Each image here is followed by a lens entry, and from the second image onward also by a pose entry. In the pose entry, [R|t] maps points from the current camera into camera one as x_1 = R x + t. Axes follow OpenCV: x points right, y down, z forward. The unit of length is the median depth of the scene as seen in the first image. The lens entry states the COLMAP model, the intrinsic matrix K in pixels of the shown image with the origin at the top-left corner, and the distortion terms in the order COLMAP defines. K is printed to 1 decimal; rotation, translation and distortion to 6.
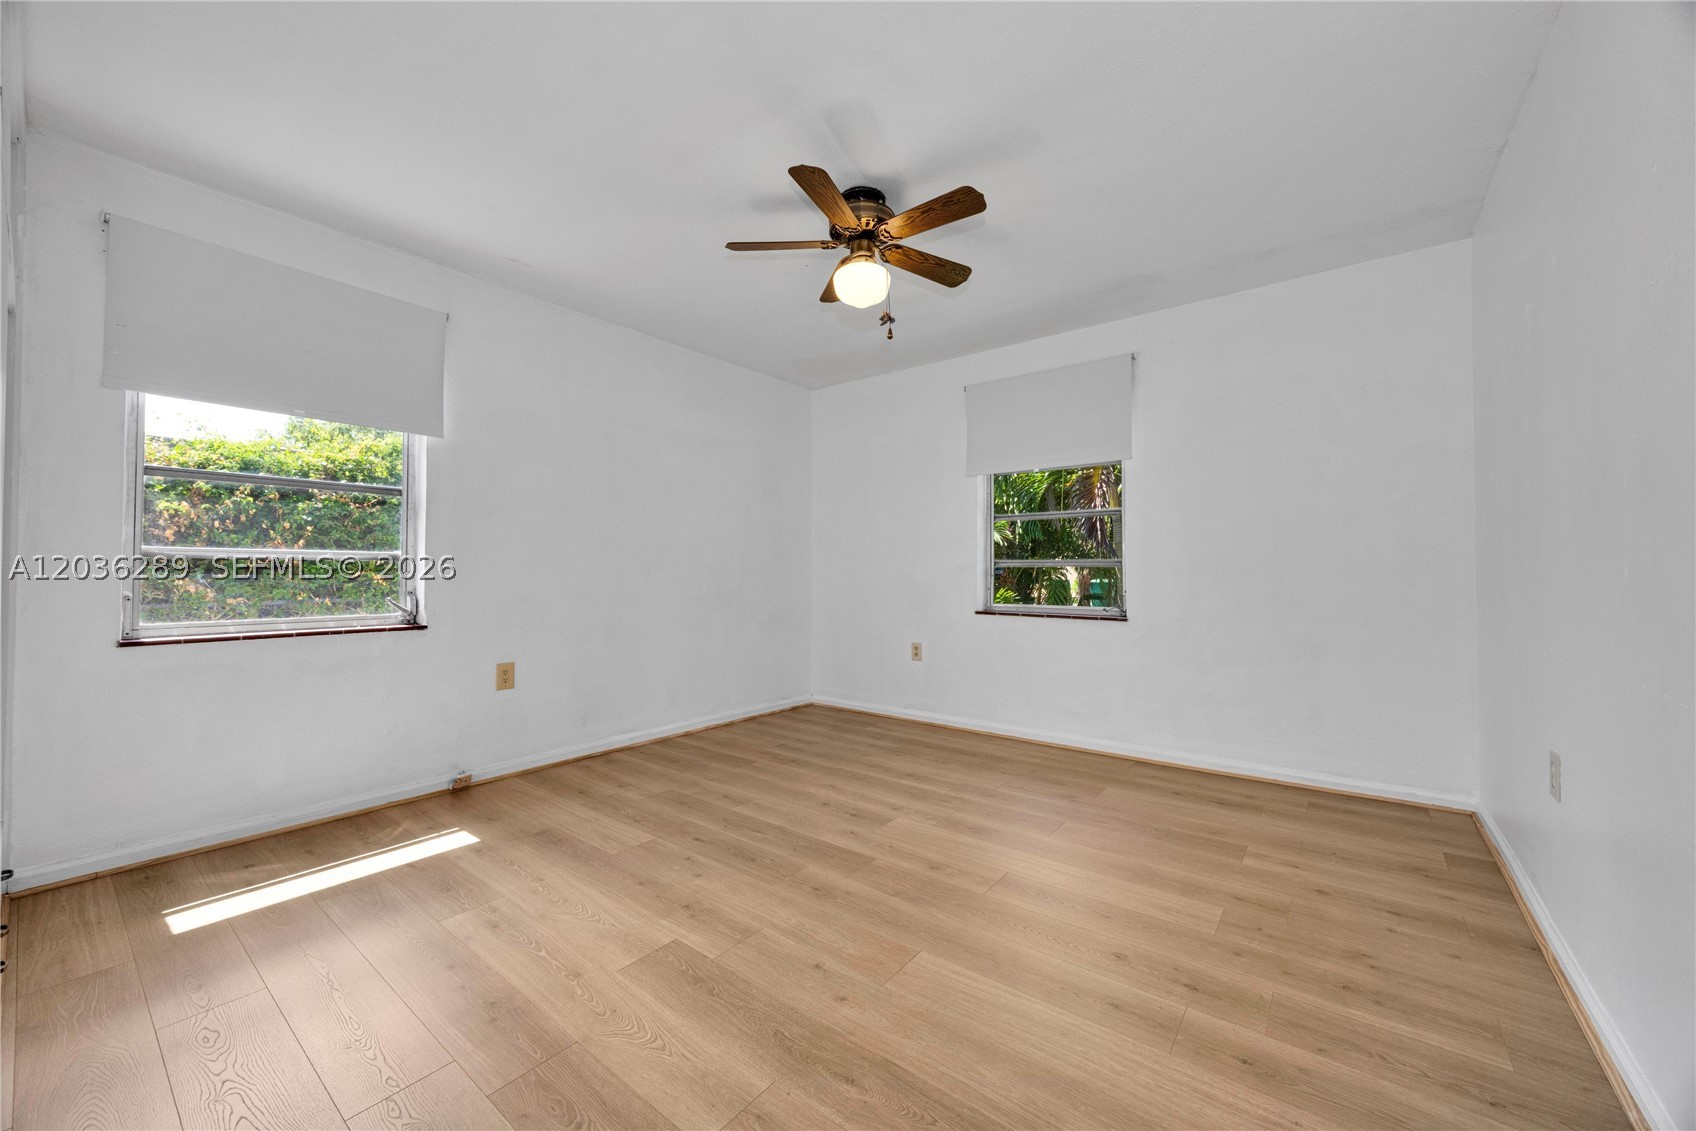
lens RADIAL K [[640.6, 0, 849.9], [0, 640.6, 564.9], [0, 0, 1]] dist [-0.000533, -0.000154]
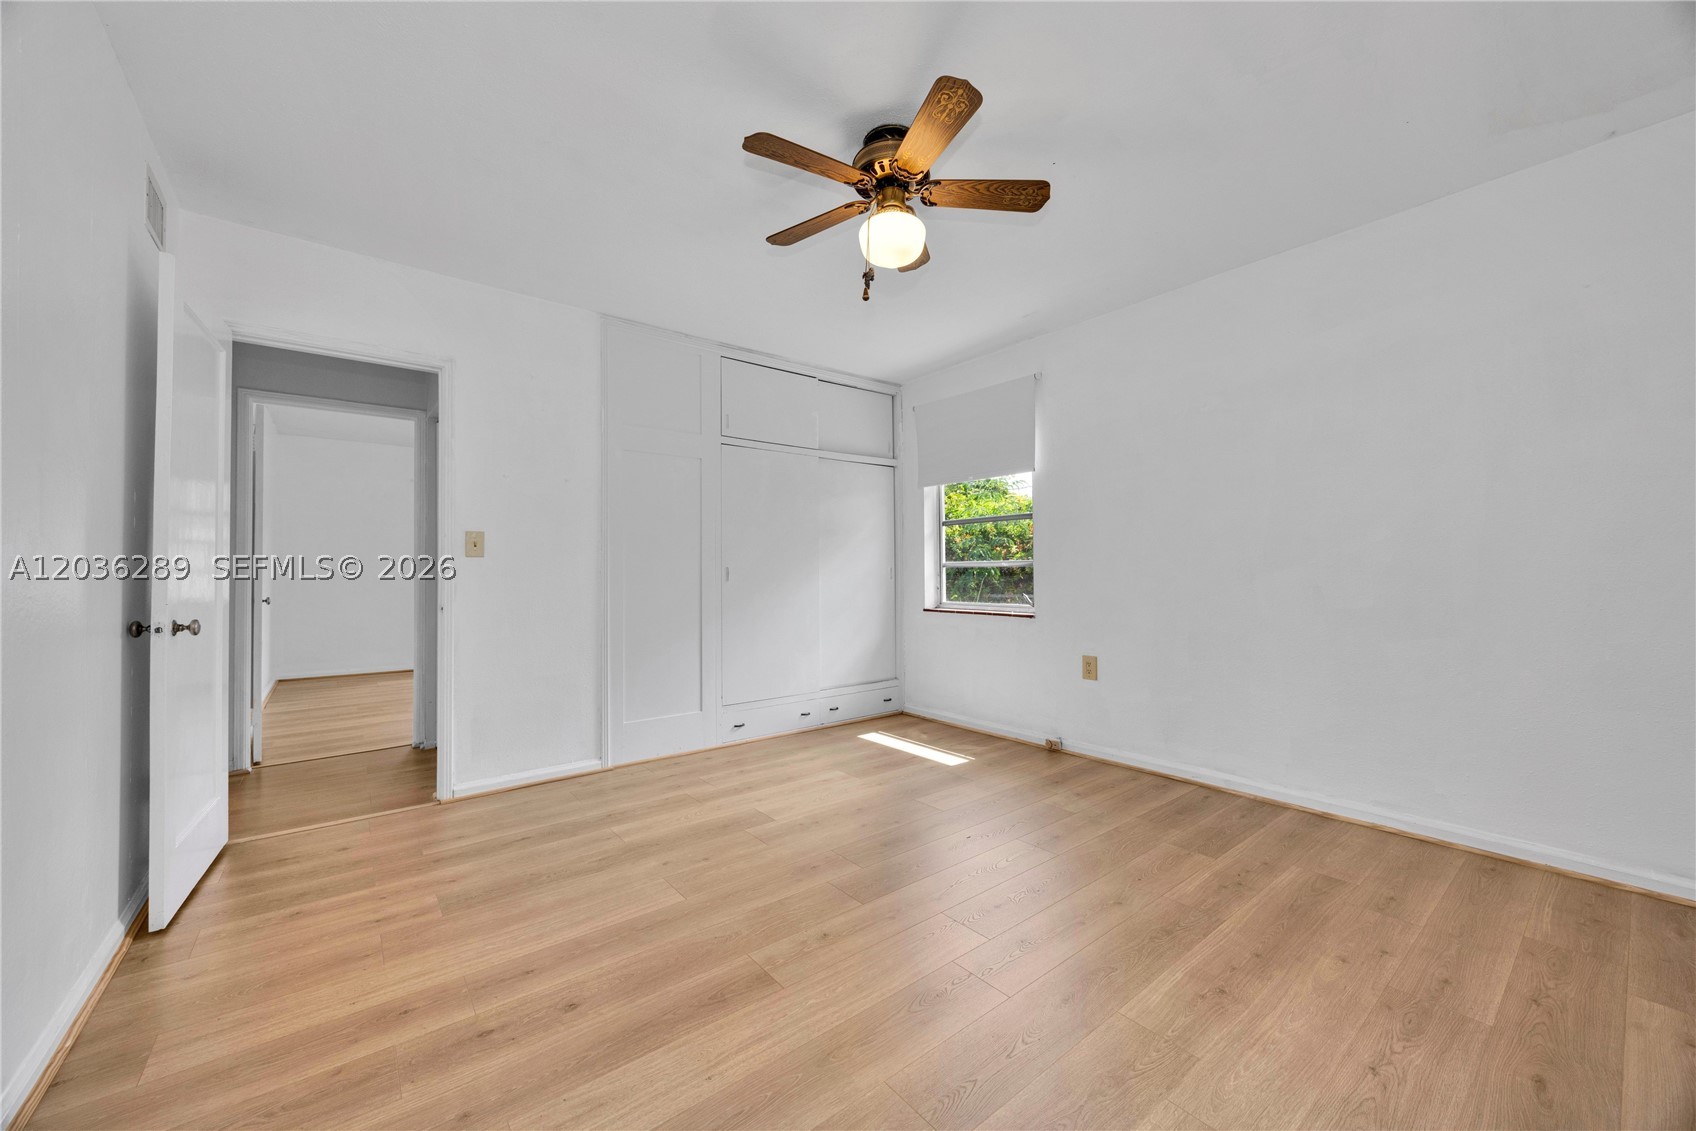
lens RADIAL K [[640.6, 0, 849.9], [0, 640.6, 564.9], [0, 0, 1]] dist [-0.000533, -0.000154]
pose [[-0.234899, -0.013816, -0.971921, 0.731292], [0.015118, 0.999726, -0.017865, 0.008938], [0.971902, -0.018890, -0.234626, 0.968741]]
